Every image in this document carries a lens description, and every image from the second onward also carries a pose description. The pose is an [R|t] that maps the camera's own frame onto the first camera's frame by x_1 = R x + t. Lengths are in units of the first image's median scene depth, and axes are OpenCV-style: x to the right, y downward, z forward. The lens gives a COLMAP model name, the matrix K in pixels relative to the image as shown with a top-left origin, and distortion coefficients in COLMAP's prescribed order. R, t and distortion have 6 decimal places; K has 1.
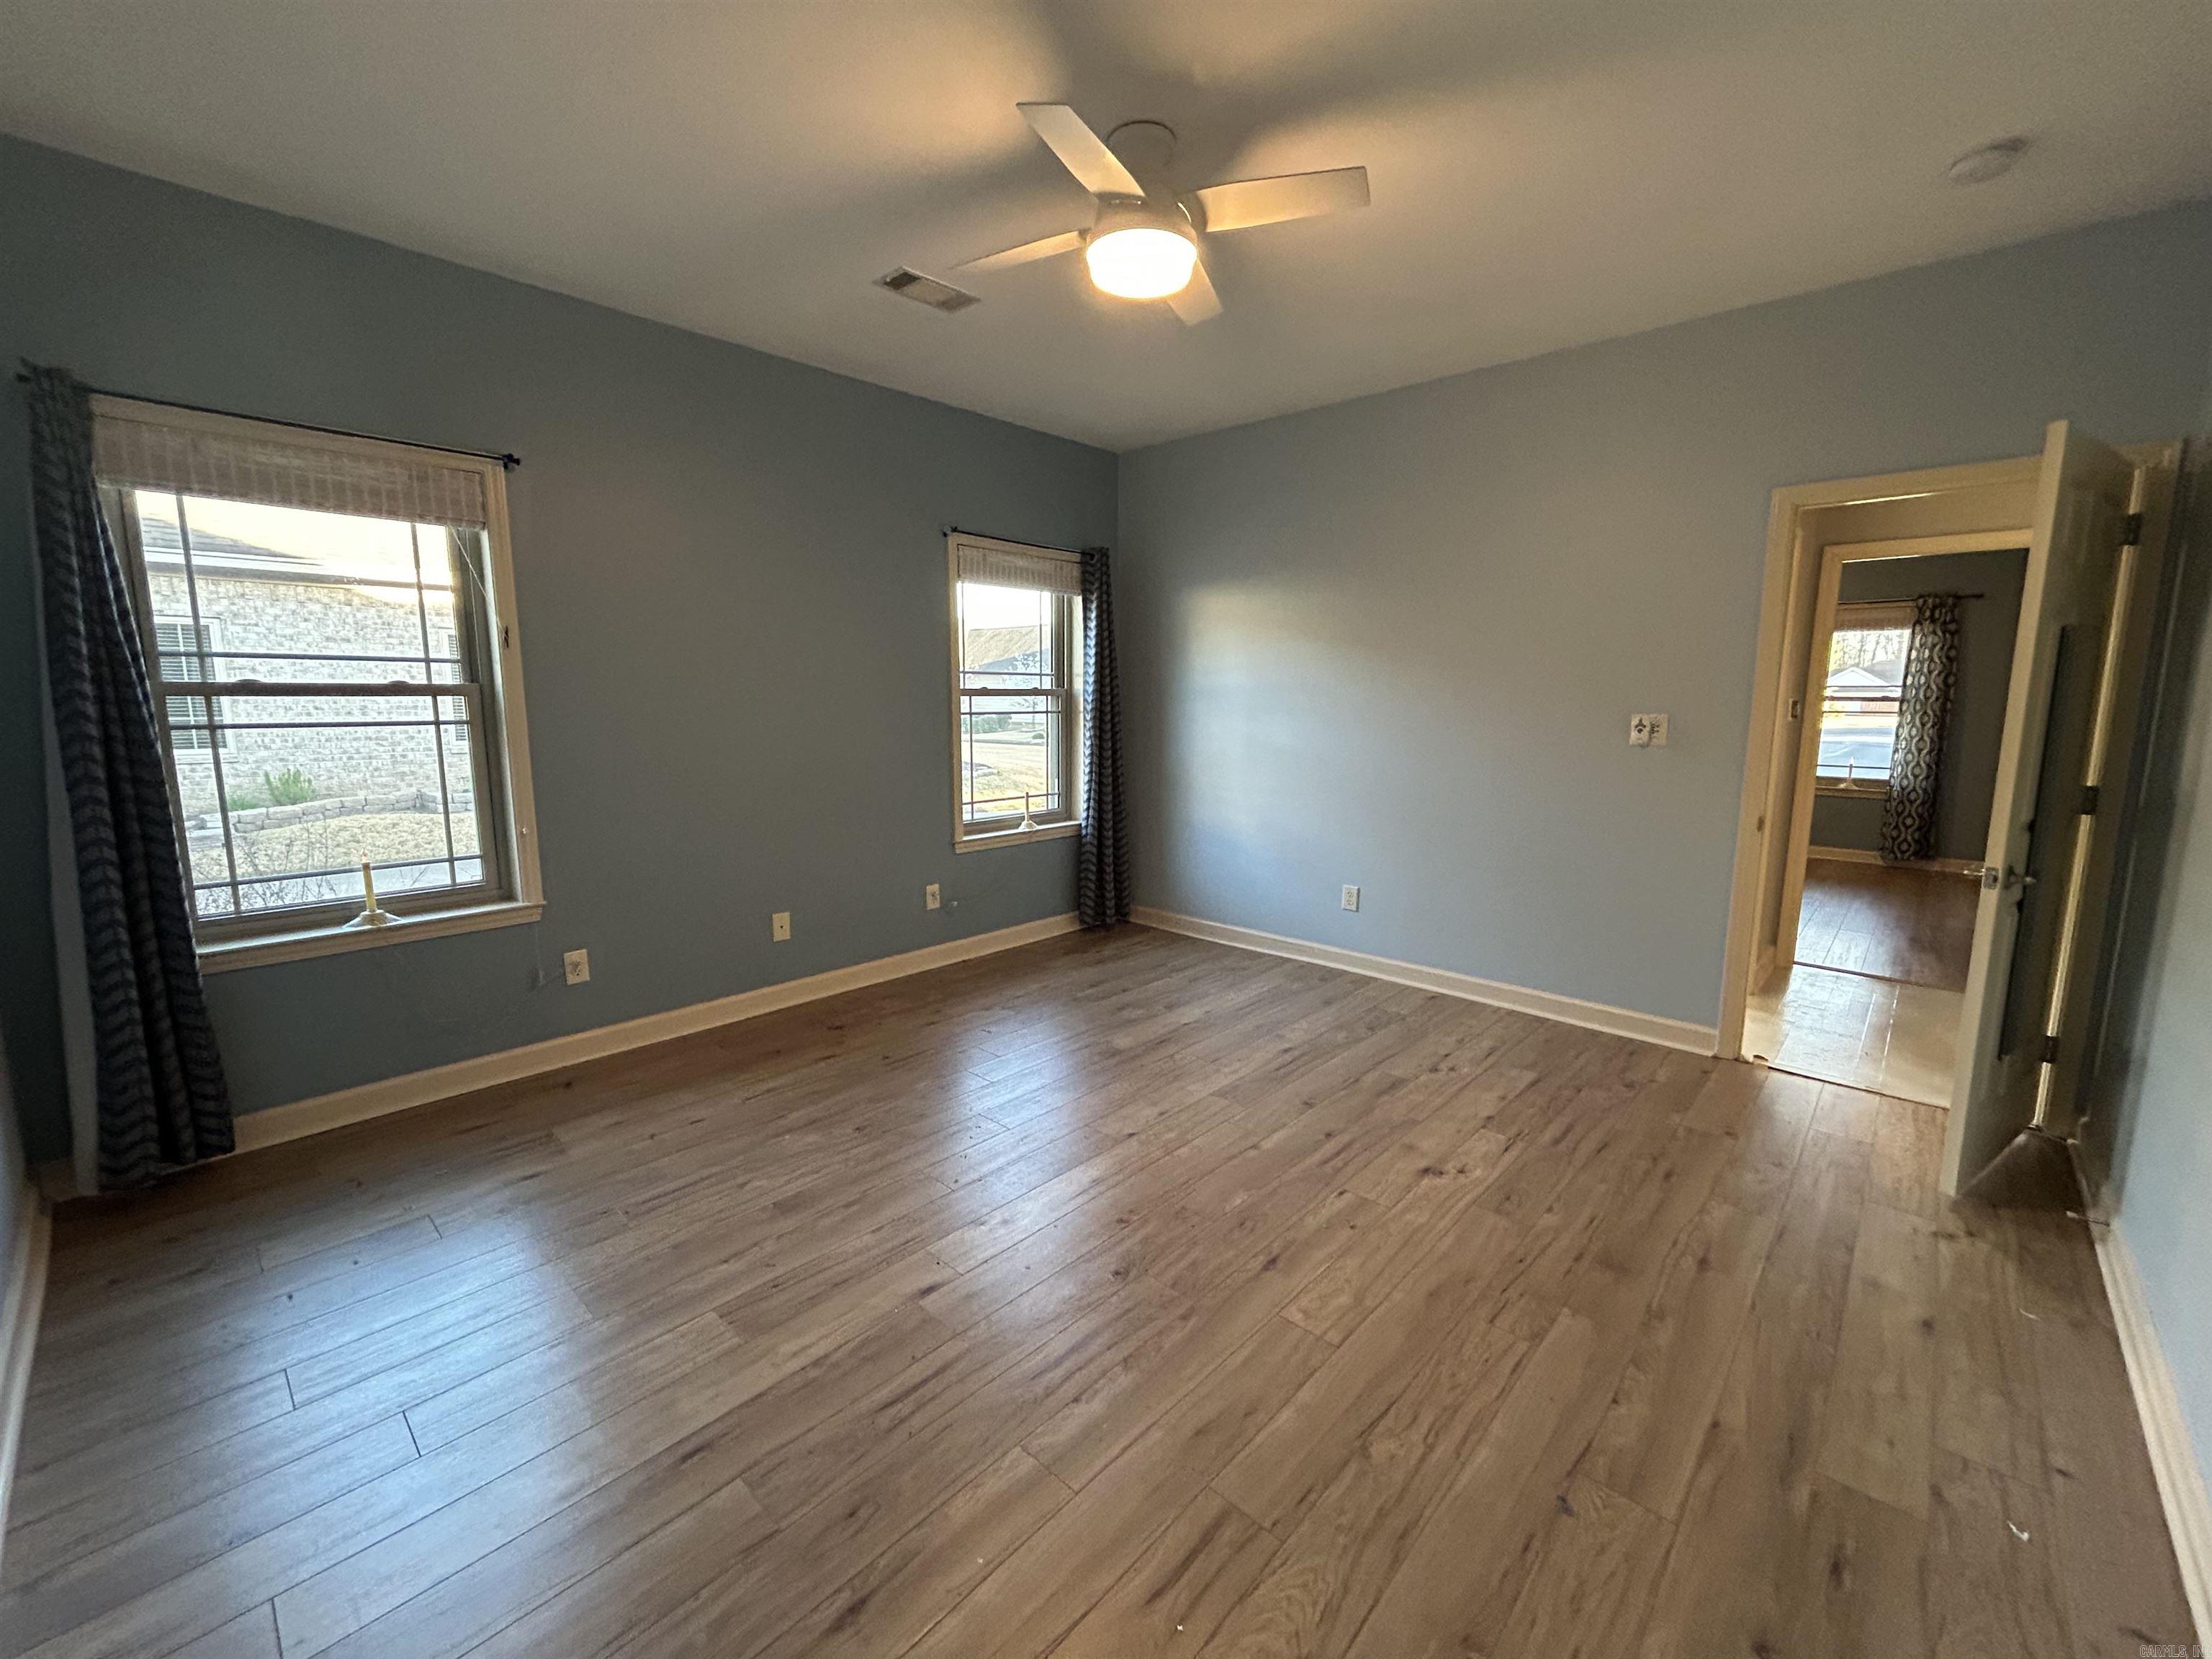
lens RADIAL K [[900.0, 0, 1104.2], [0, 900.0, 827.3], [0, 0, 1]] dist [-0.000990, 0.001214]
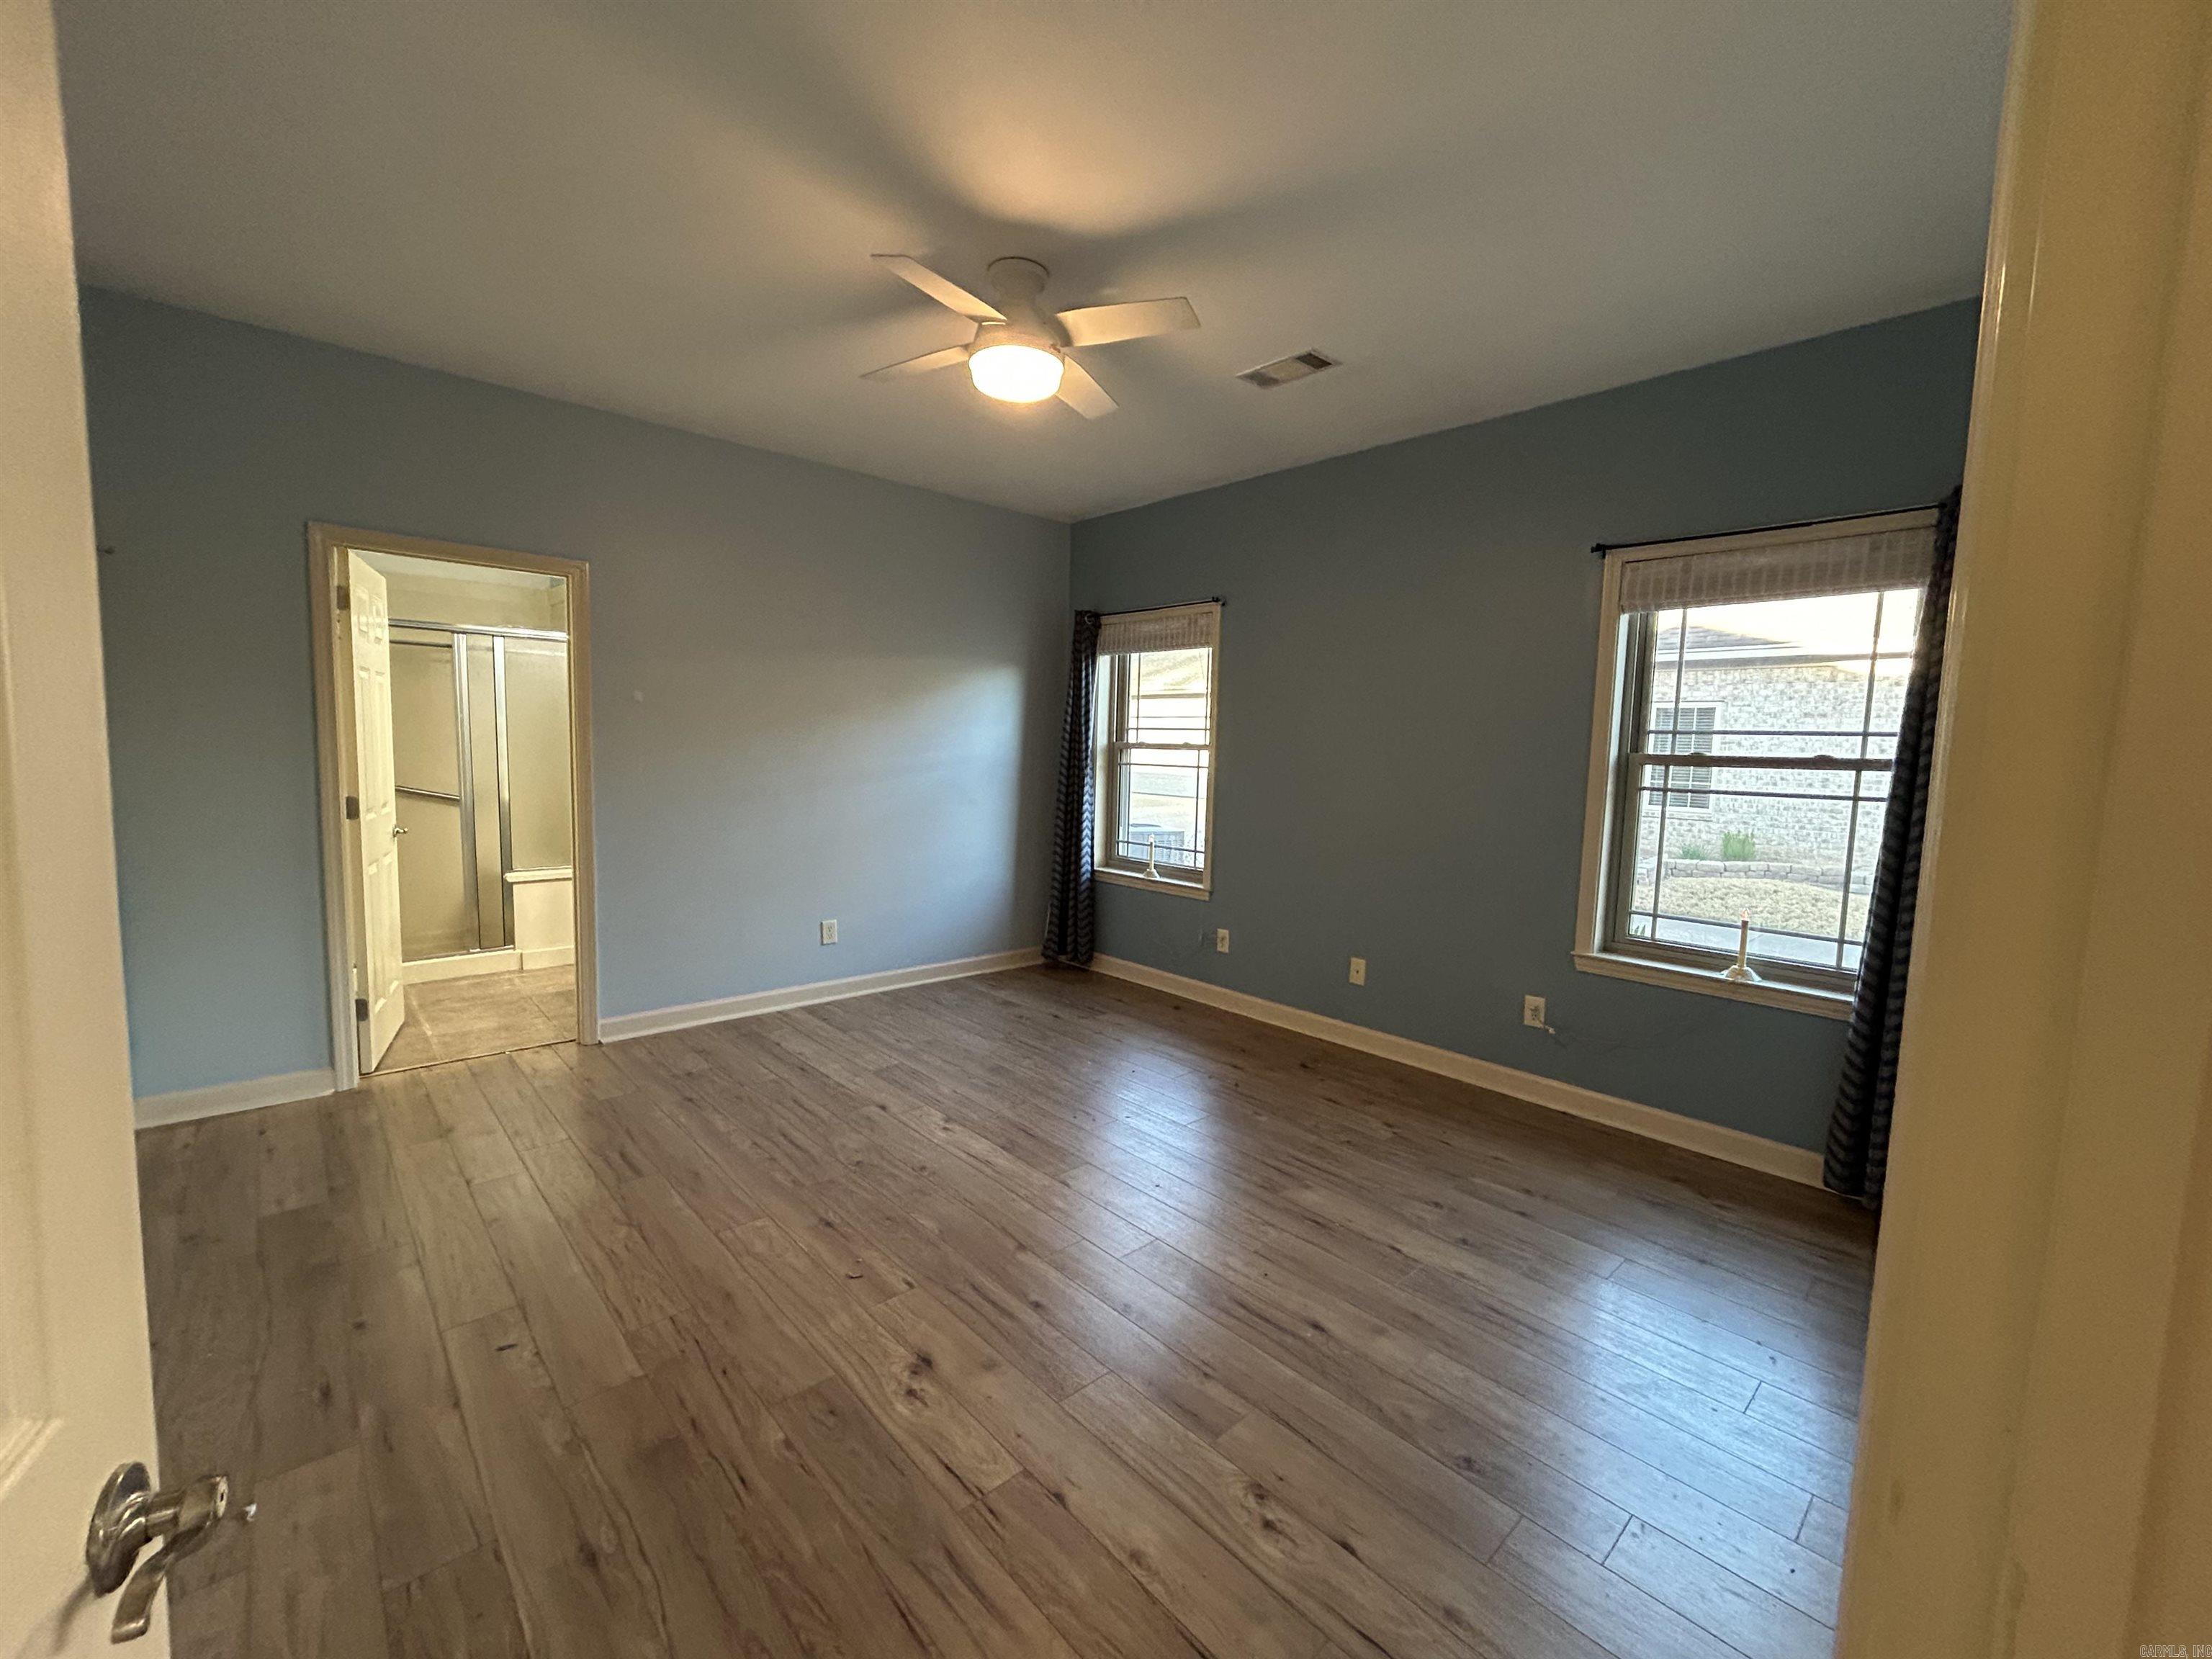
lens RADIAL K [[900.0, 0, 1104.2], [0, 900.0, 827.3], [0, 0, 1]] dist [-0.000990, 0.001214]
pose [[-0.073931, 0.086439, -0.993510, 0.713734], [-0.173389, 0.979949, 0.098162, -0.109885], [0.982075, 0.179521, -0.057461, 0.743324]]
